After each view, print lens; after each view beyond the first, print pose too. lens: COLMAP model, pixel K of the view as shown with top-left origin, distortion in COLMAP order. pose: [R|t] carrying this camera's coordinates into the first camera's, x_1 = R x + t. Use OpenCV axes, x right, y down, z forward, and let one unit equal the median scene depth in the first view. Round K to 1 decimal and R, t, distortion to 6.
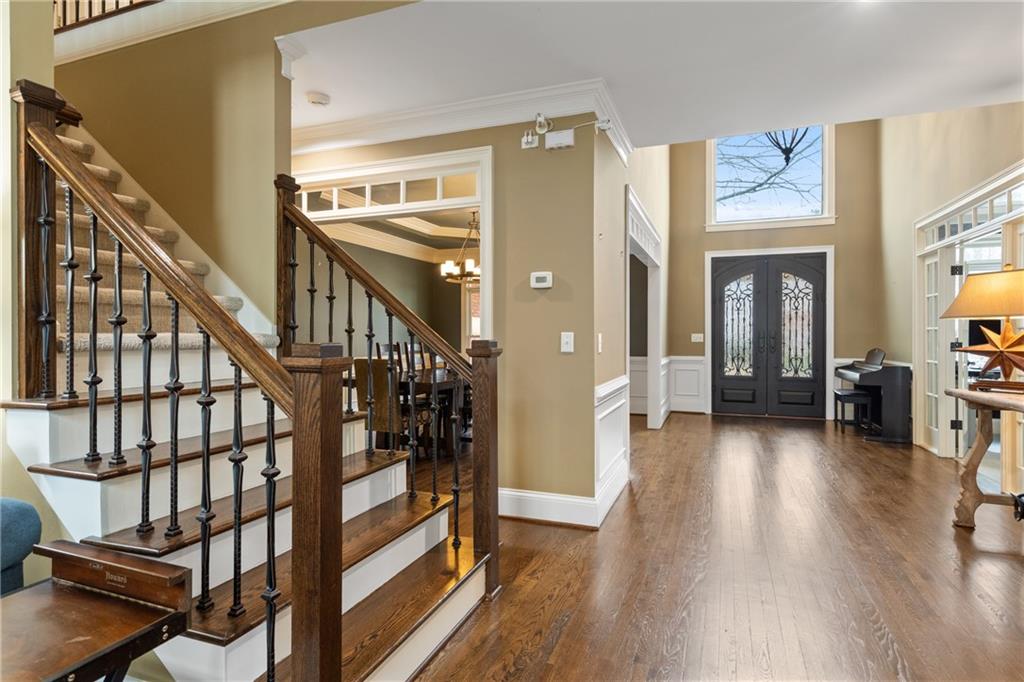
lens RADIAL K [[533.9, 0, 512.0], [0, 533.9, 341.0], [0, 0, 1]] dist [-0.000714, 0.000105]
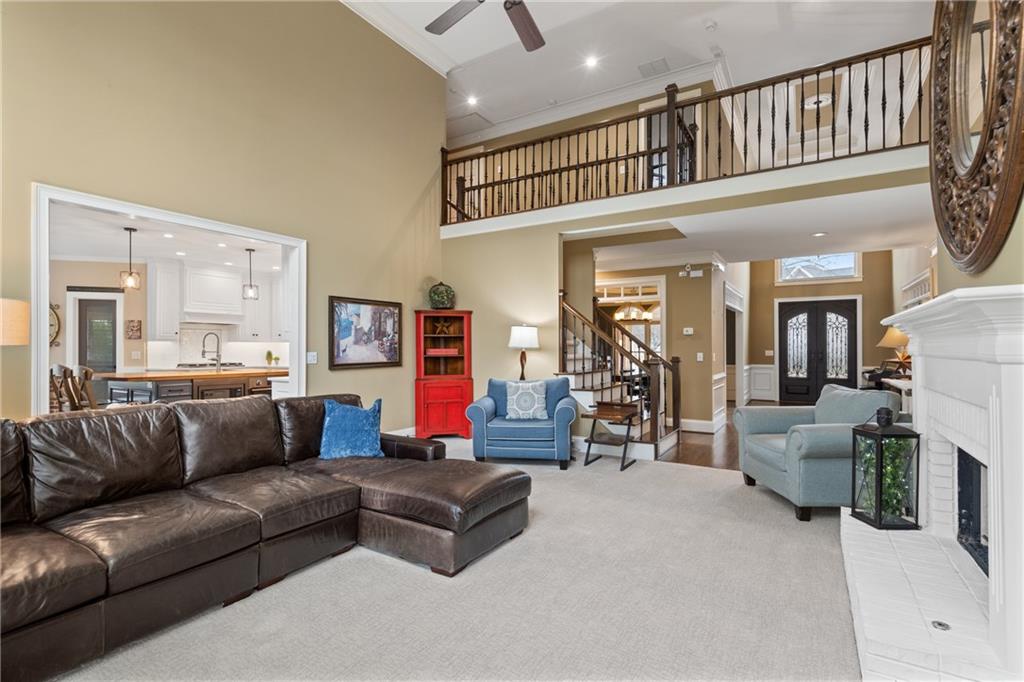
lens RADIAL K [[496.1, 0, 512.0], [0, 496.1, 341.0], [0, 0, 1]] dist [0.000156, -0.000029]
pose [[0.984428, -0.001394, -0.175785, -0.150741], [-0.002279, 0.999783, -0.020691, -0.009817], [0.175776, 0.020770, 0.984211, -0.604387]]
